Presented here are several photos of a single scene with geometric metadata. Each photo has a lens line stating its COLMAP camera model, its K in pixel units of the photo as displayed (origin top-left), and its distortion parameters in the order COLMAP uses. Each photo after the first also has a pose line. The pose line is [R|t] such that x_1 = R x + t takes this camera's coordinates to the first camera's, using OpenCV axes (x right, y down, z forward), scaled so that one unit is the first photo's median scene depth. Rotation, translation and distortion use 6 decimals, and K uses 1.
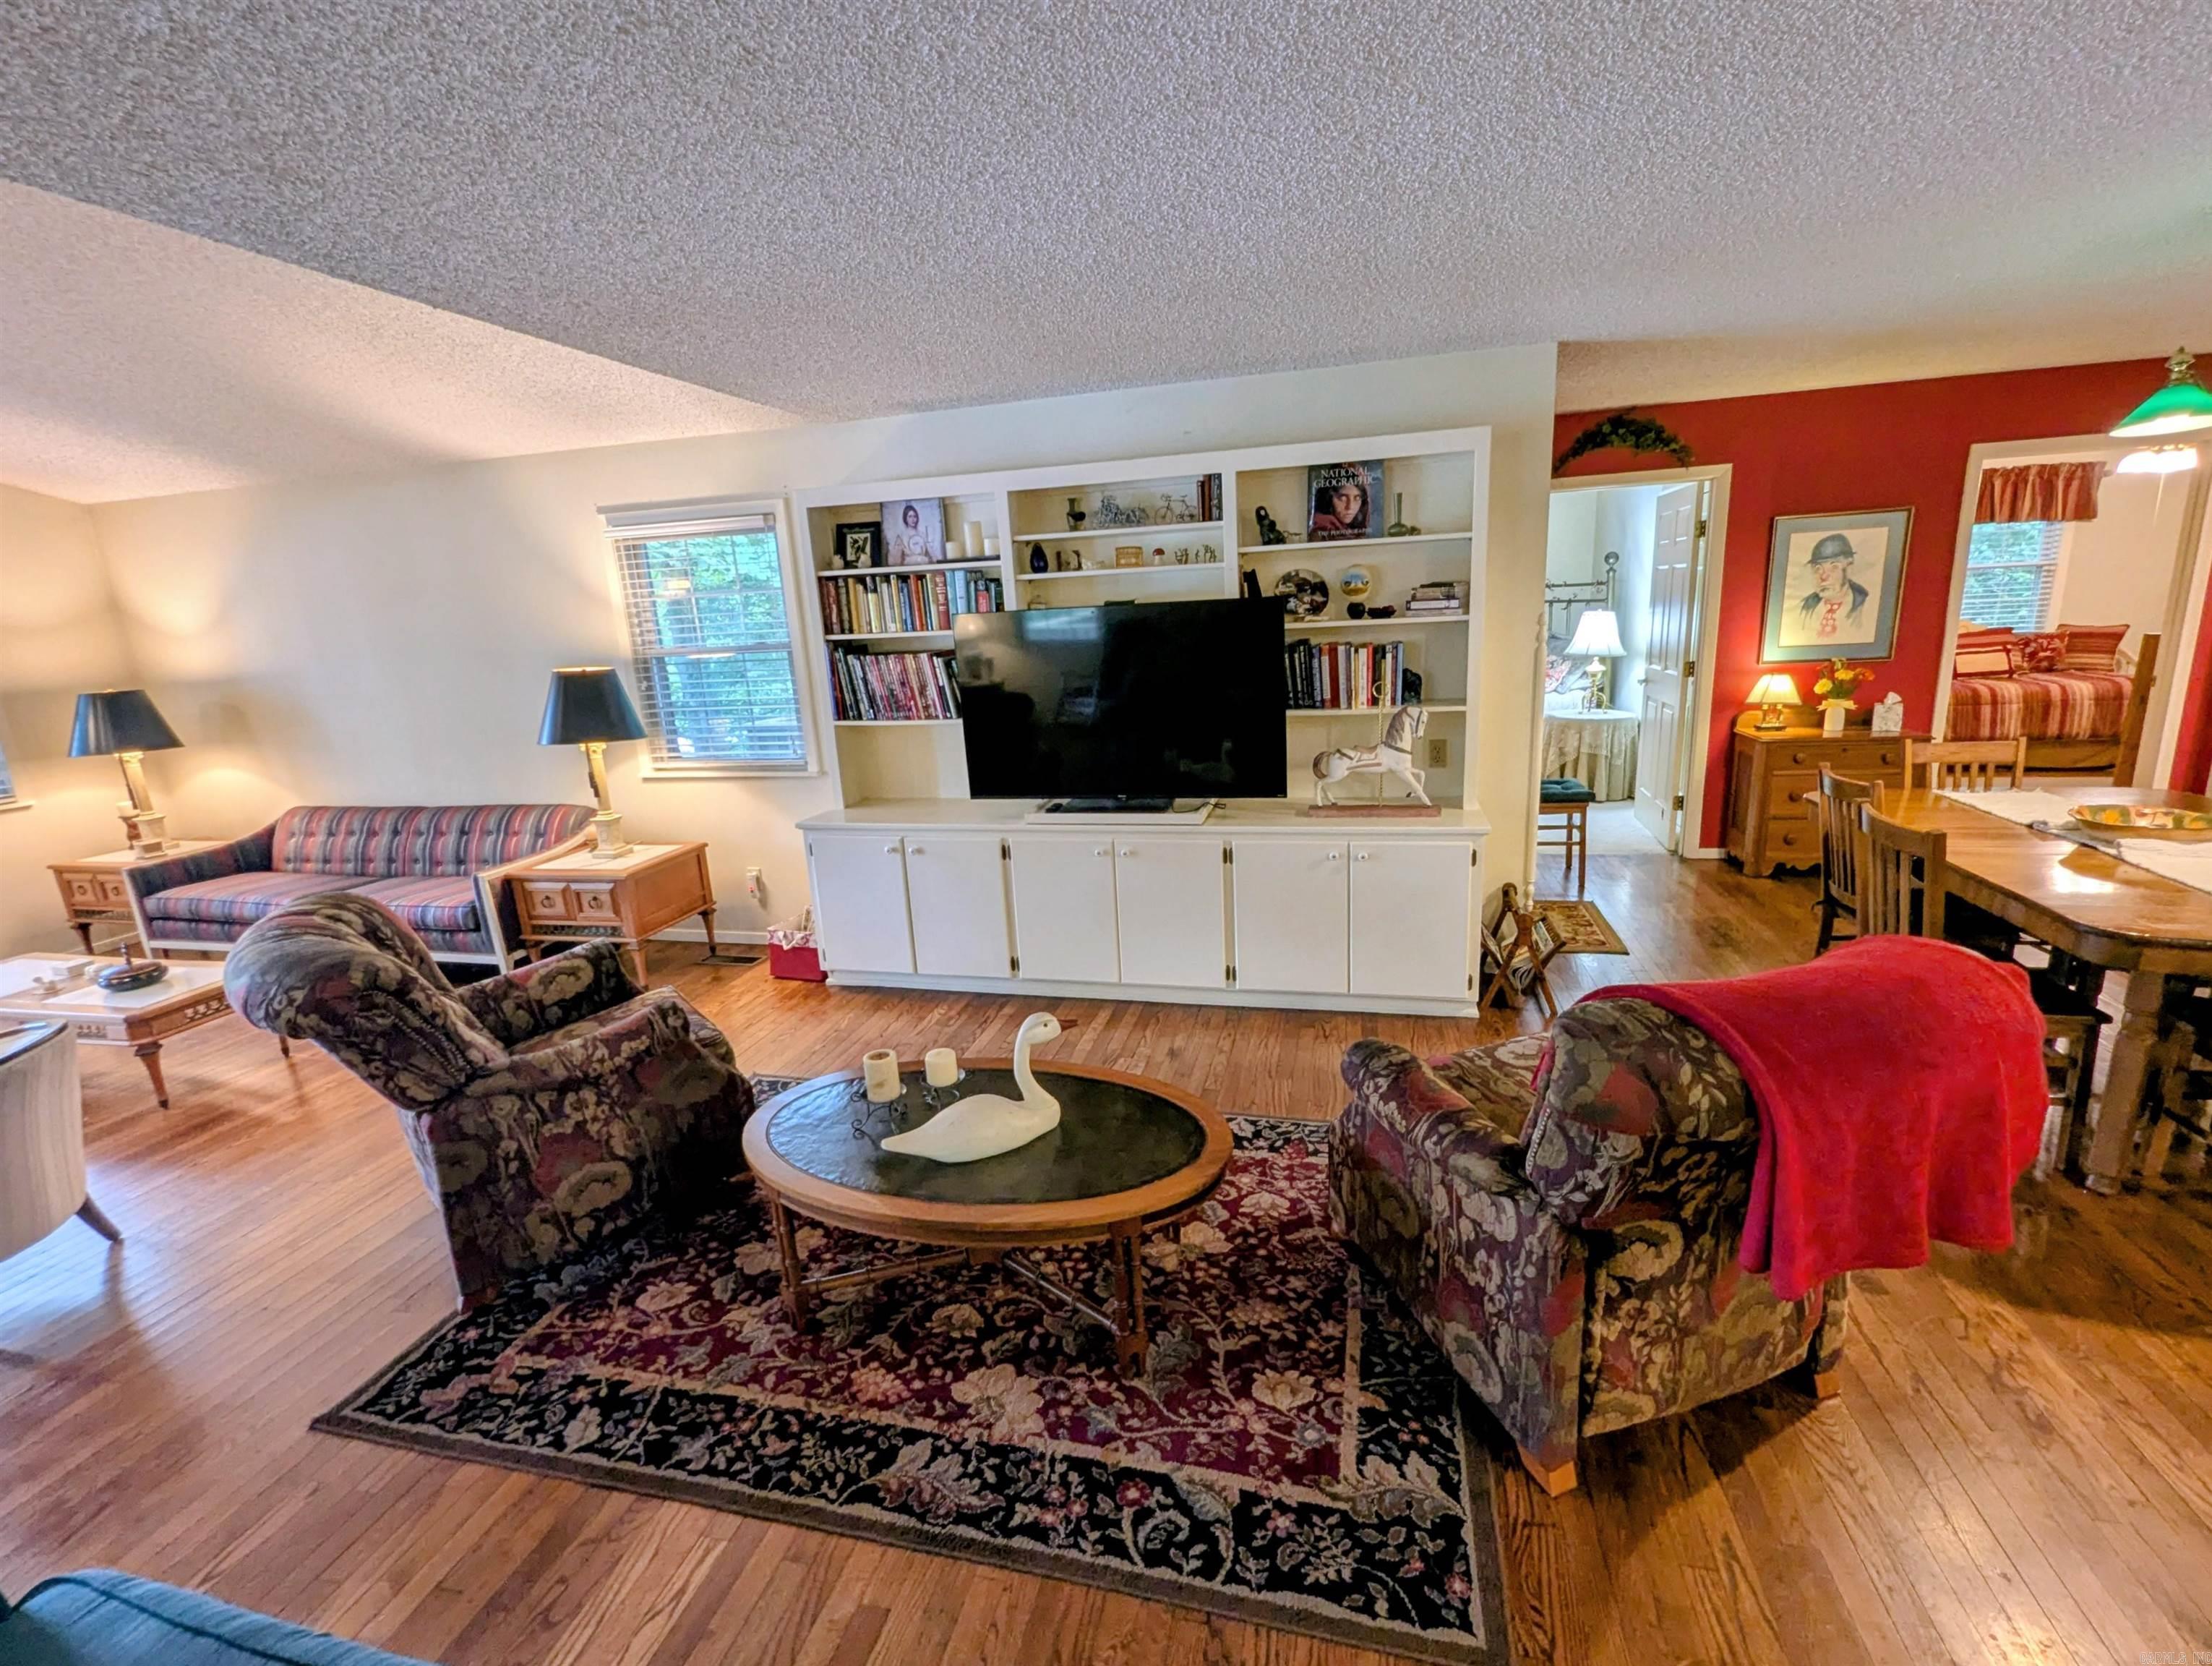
lens RADIAL K [[987.2, 0, 1106.0], [0, 987.2, 833.0], [0, 0, 1]] dist [0.032942, -0.014500]
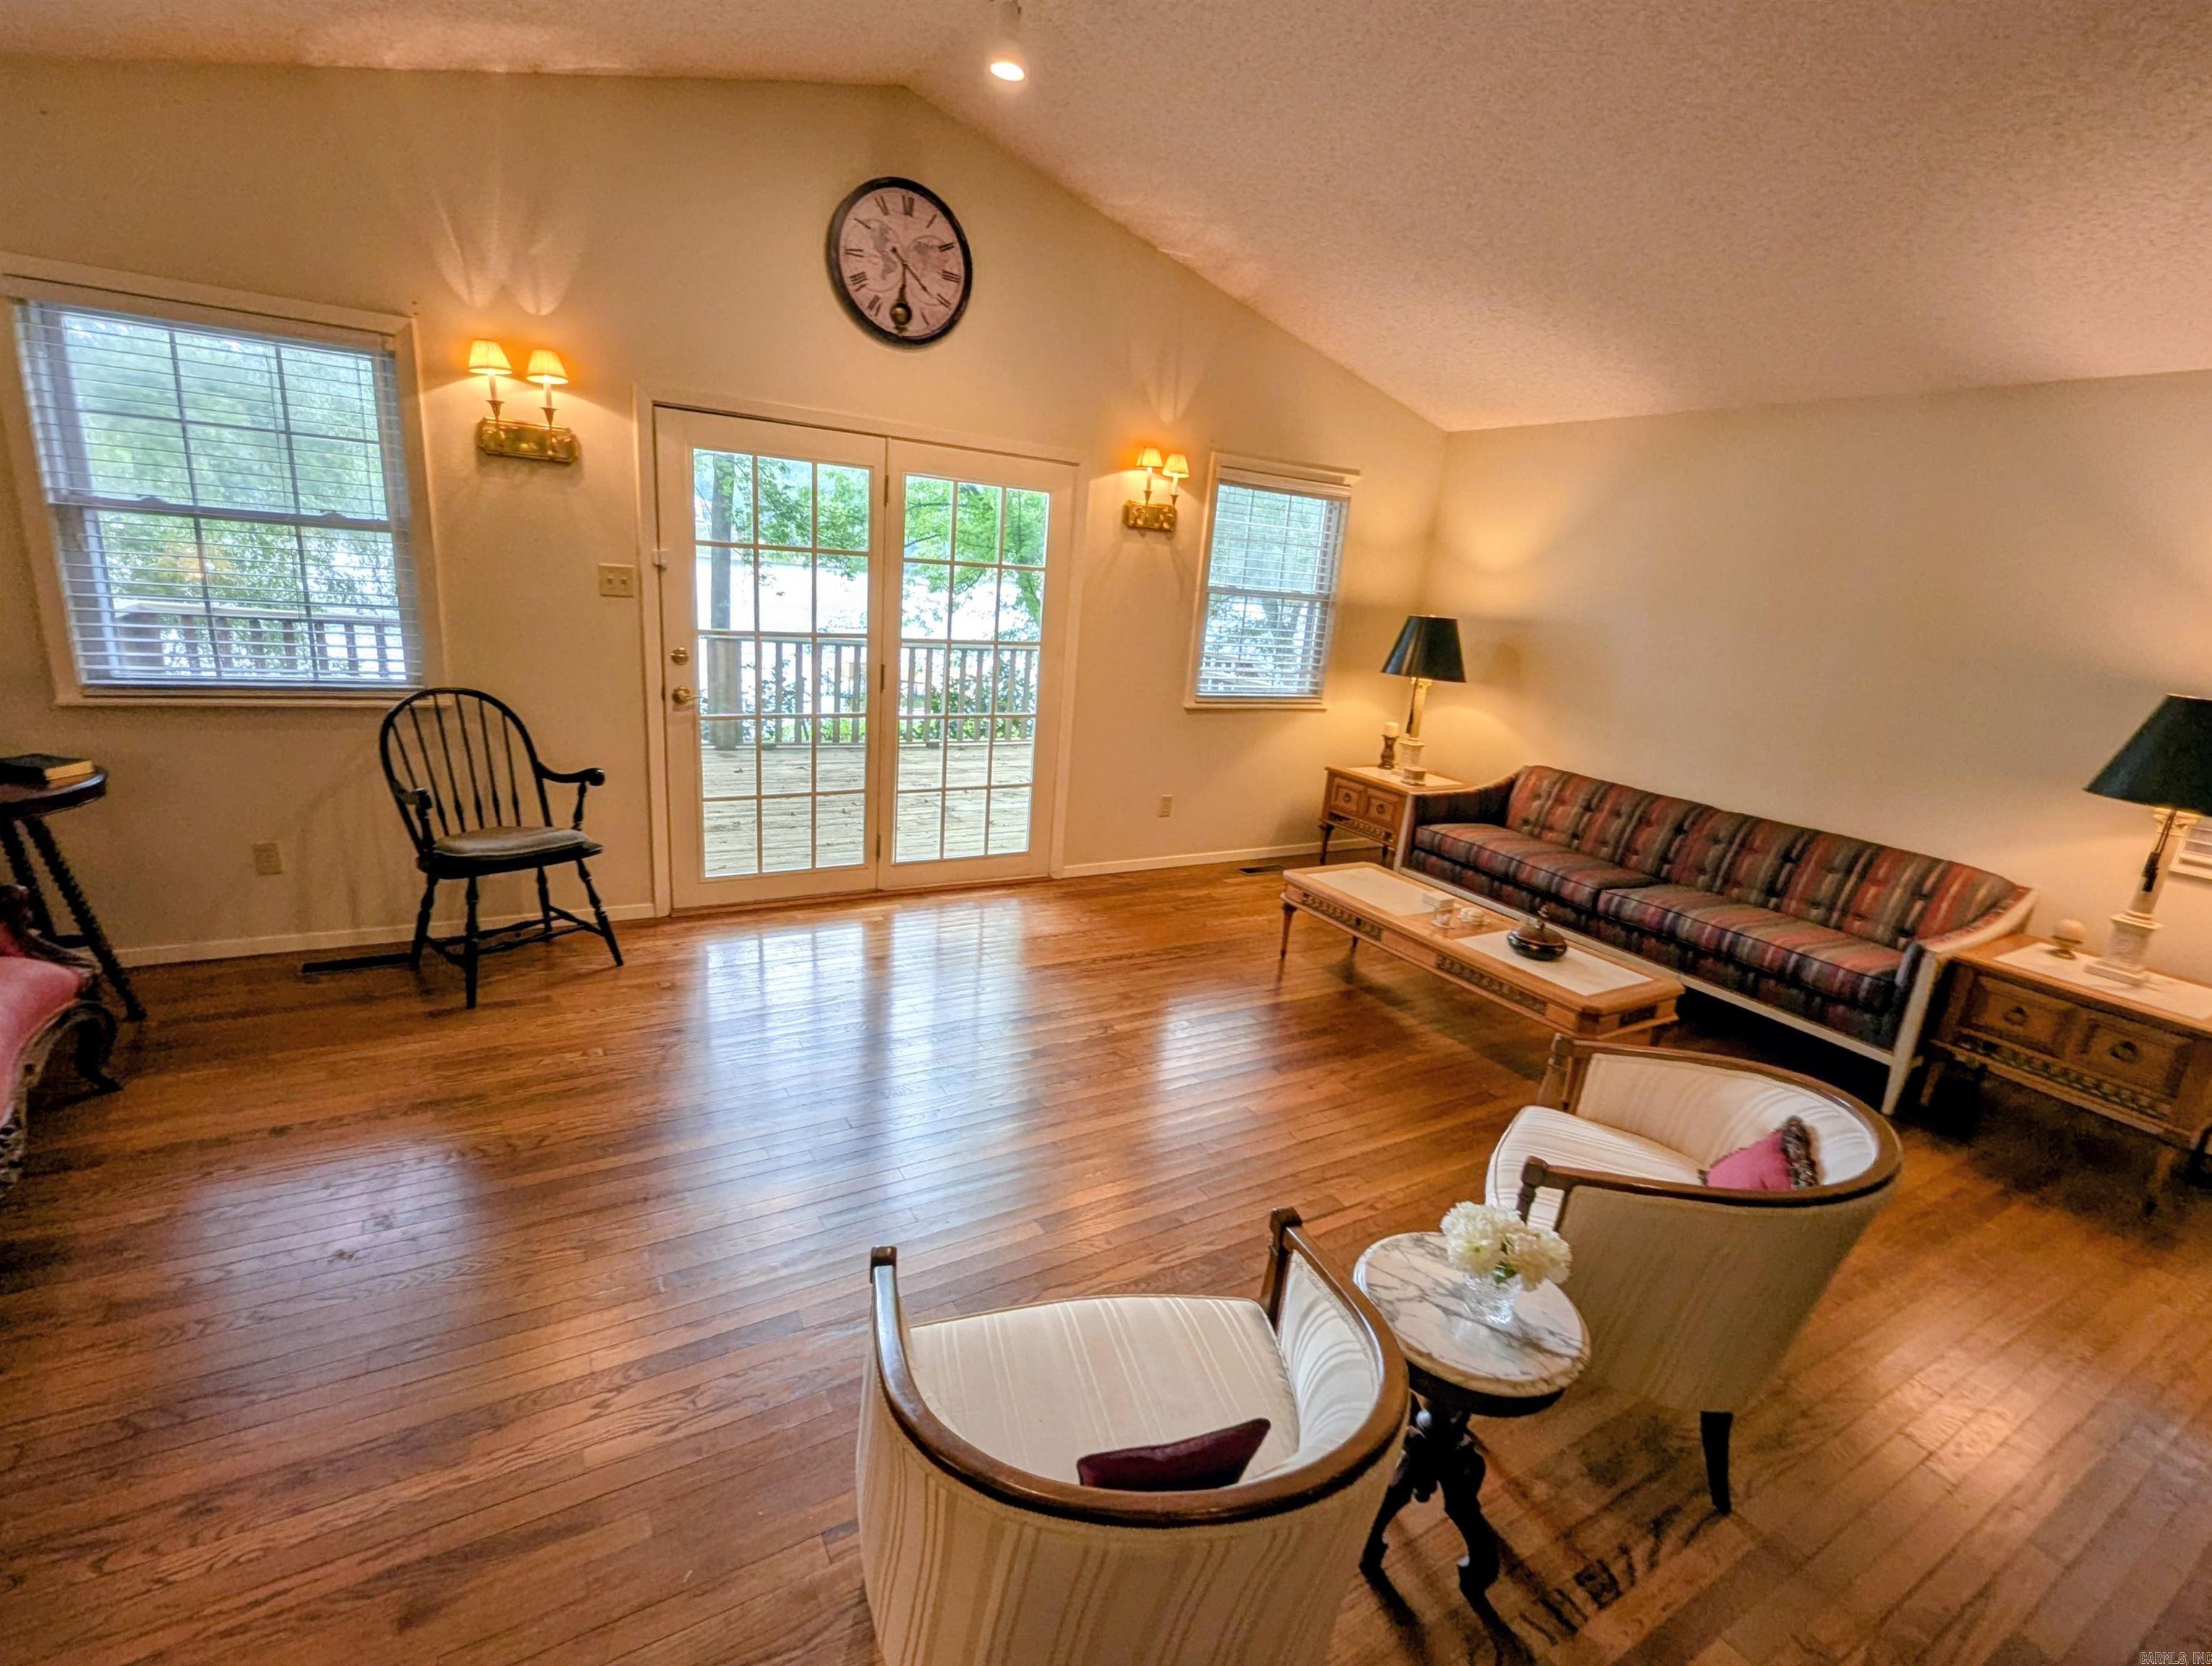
lens RADIAL K [[987.1, 0, 1106.0], [0, 987.1, 833.0], [0, 0, 1]] dist [0.032942, -0.014500]
pose [[0.740108, 0.298582, -0.602569, -0.865117], [-0.266990, 0.952847, 0.144219, 0.015354], [0.617217, 0.054142, 0.784928, 0.016519]]
